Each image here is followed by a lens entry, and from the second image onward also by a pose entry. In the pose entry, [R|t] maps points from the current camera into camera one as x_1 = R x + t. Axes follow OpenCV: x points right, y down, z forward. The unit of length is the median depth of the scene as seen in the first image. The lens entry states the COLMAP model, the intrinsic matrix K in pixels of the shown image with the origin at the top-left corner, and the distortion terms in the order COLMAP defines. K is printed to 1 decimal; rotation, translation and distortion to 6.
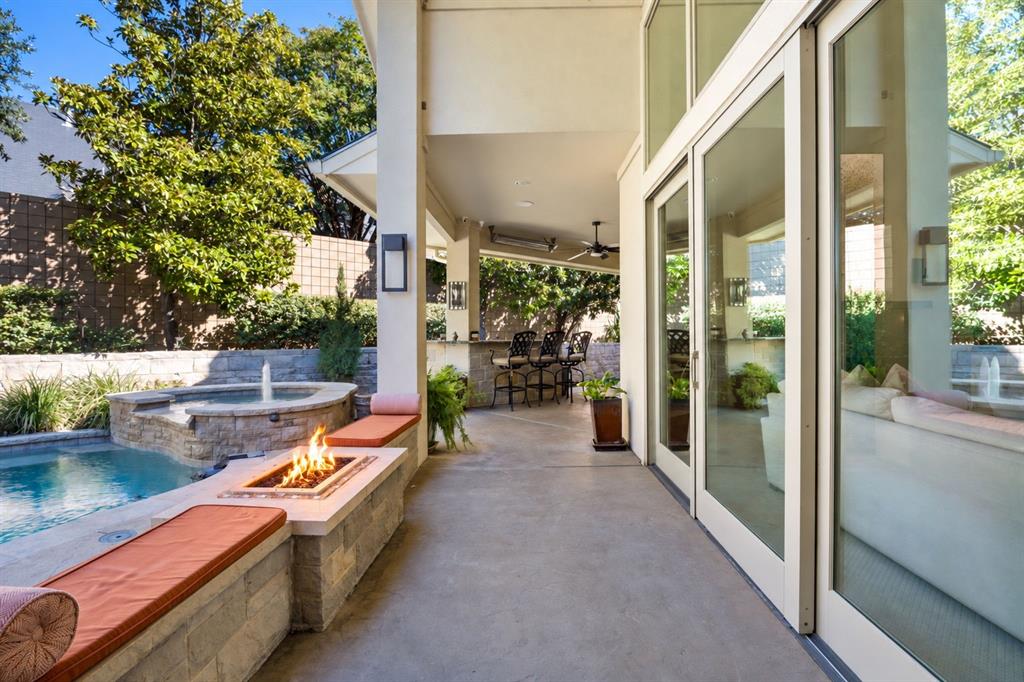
lens RADIAL K [[488.2, 0, 512.0], [0, 488.2, 341.0], [0, 0, 1]] dist [-0.003103, -0.000286]
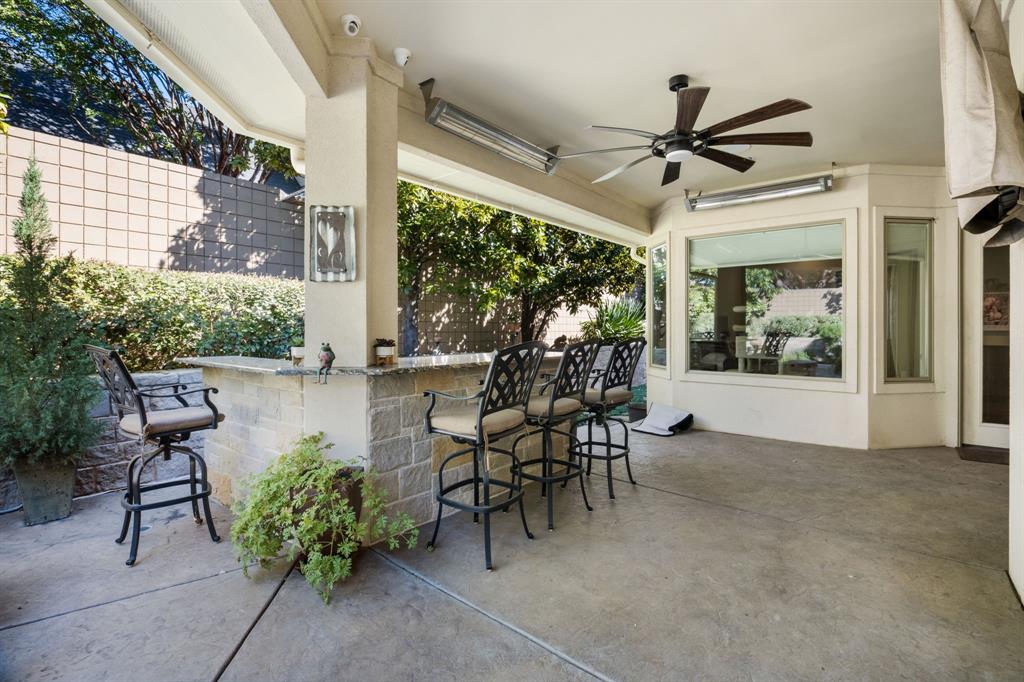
lens RADIAL K [[488.2, 0, 512.0], [0, 488.2, 341.0], [0, 0, 1]] dist [-0.003103, -0.000286]
pose [[0.991550, -0.002961, 0.129693, -0.026913], [0.001690, 0.999949, 0.009912, -0.022739], [-0.129716, -0.009609, 0.991505, 0.602320]]
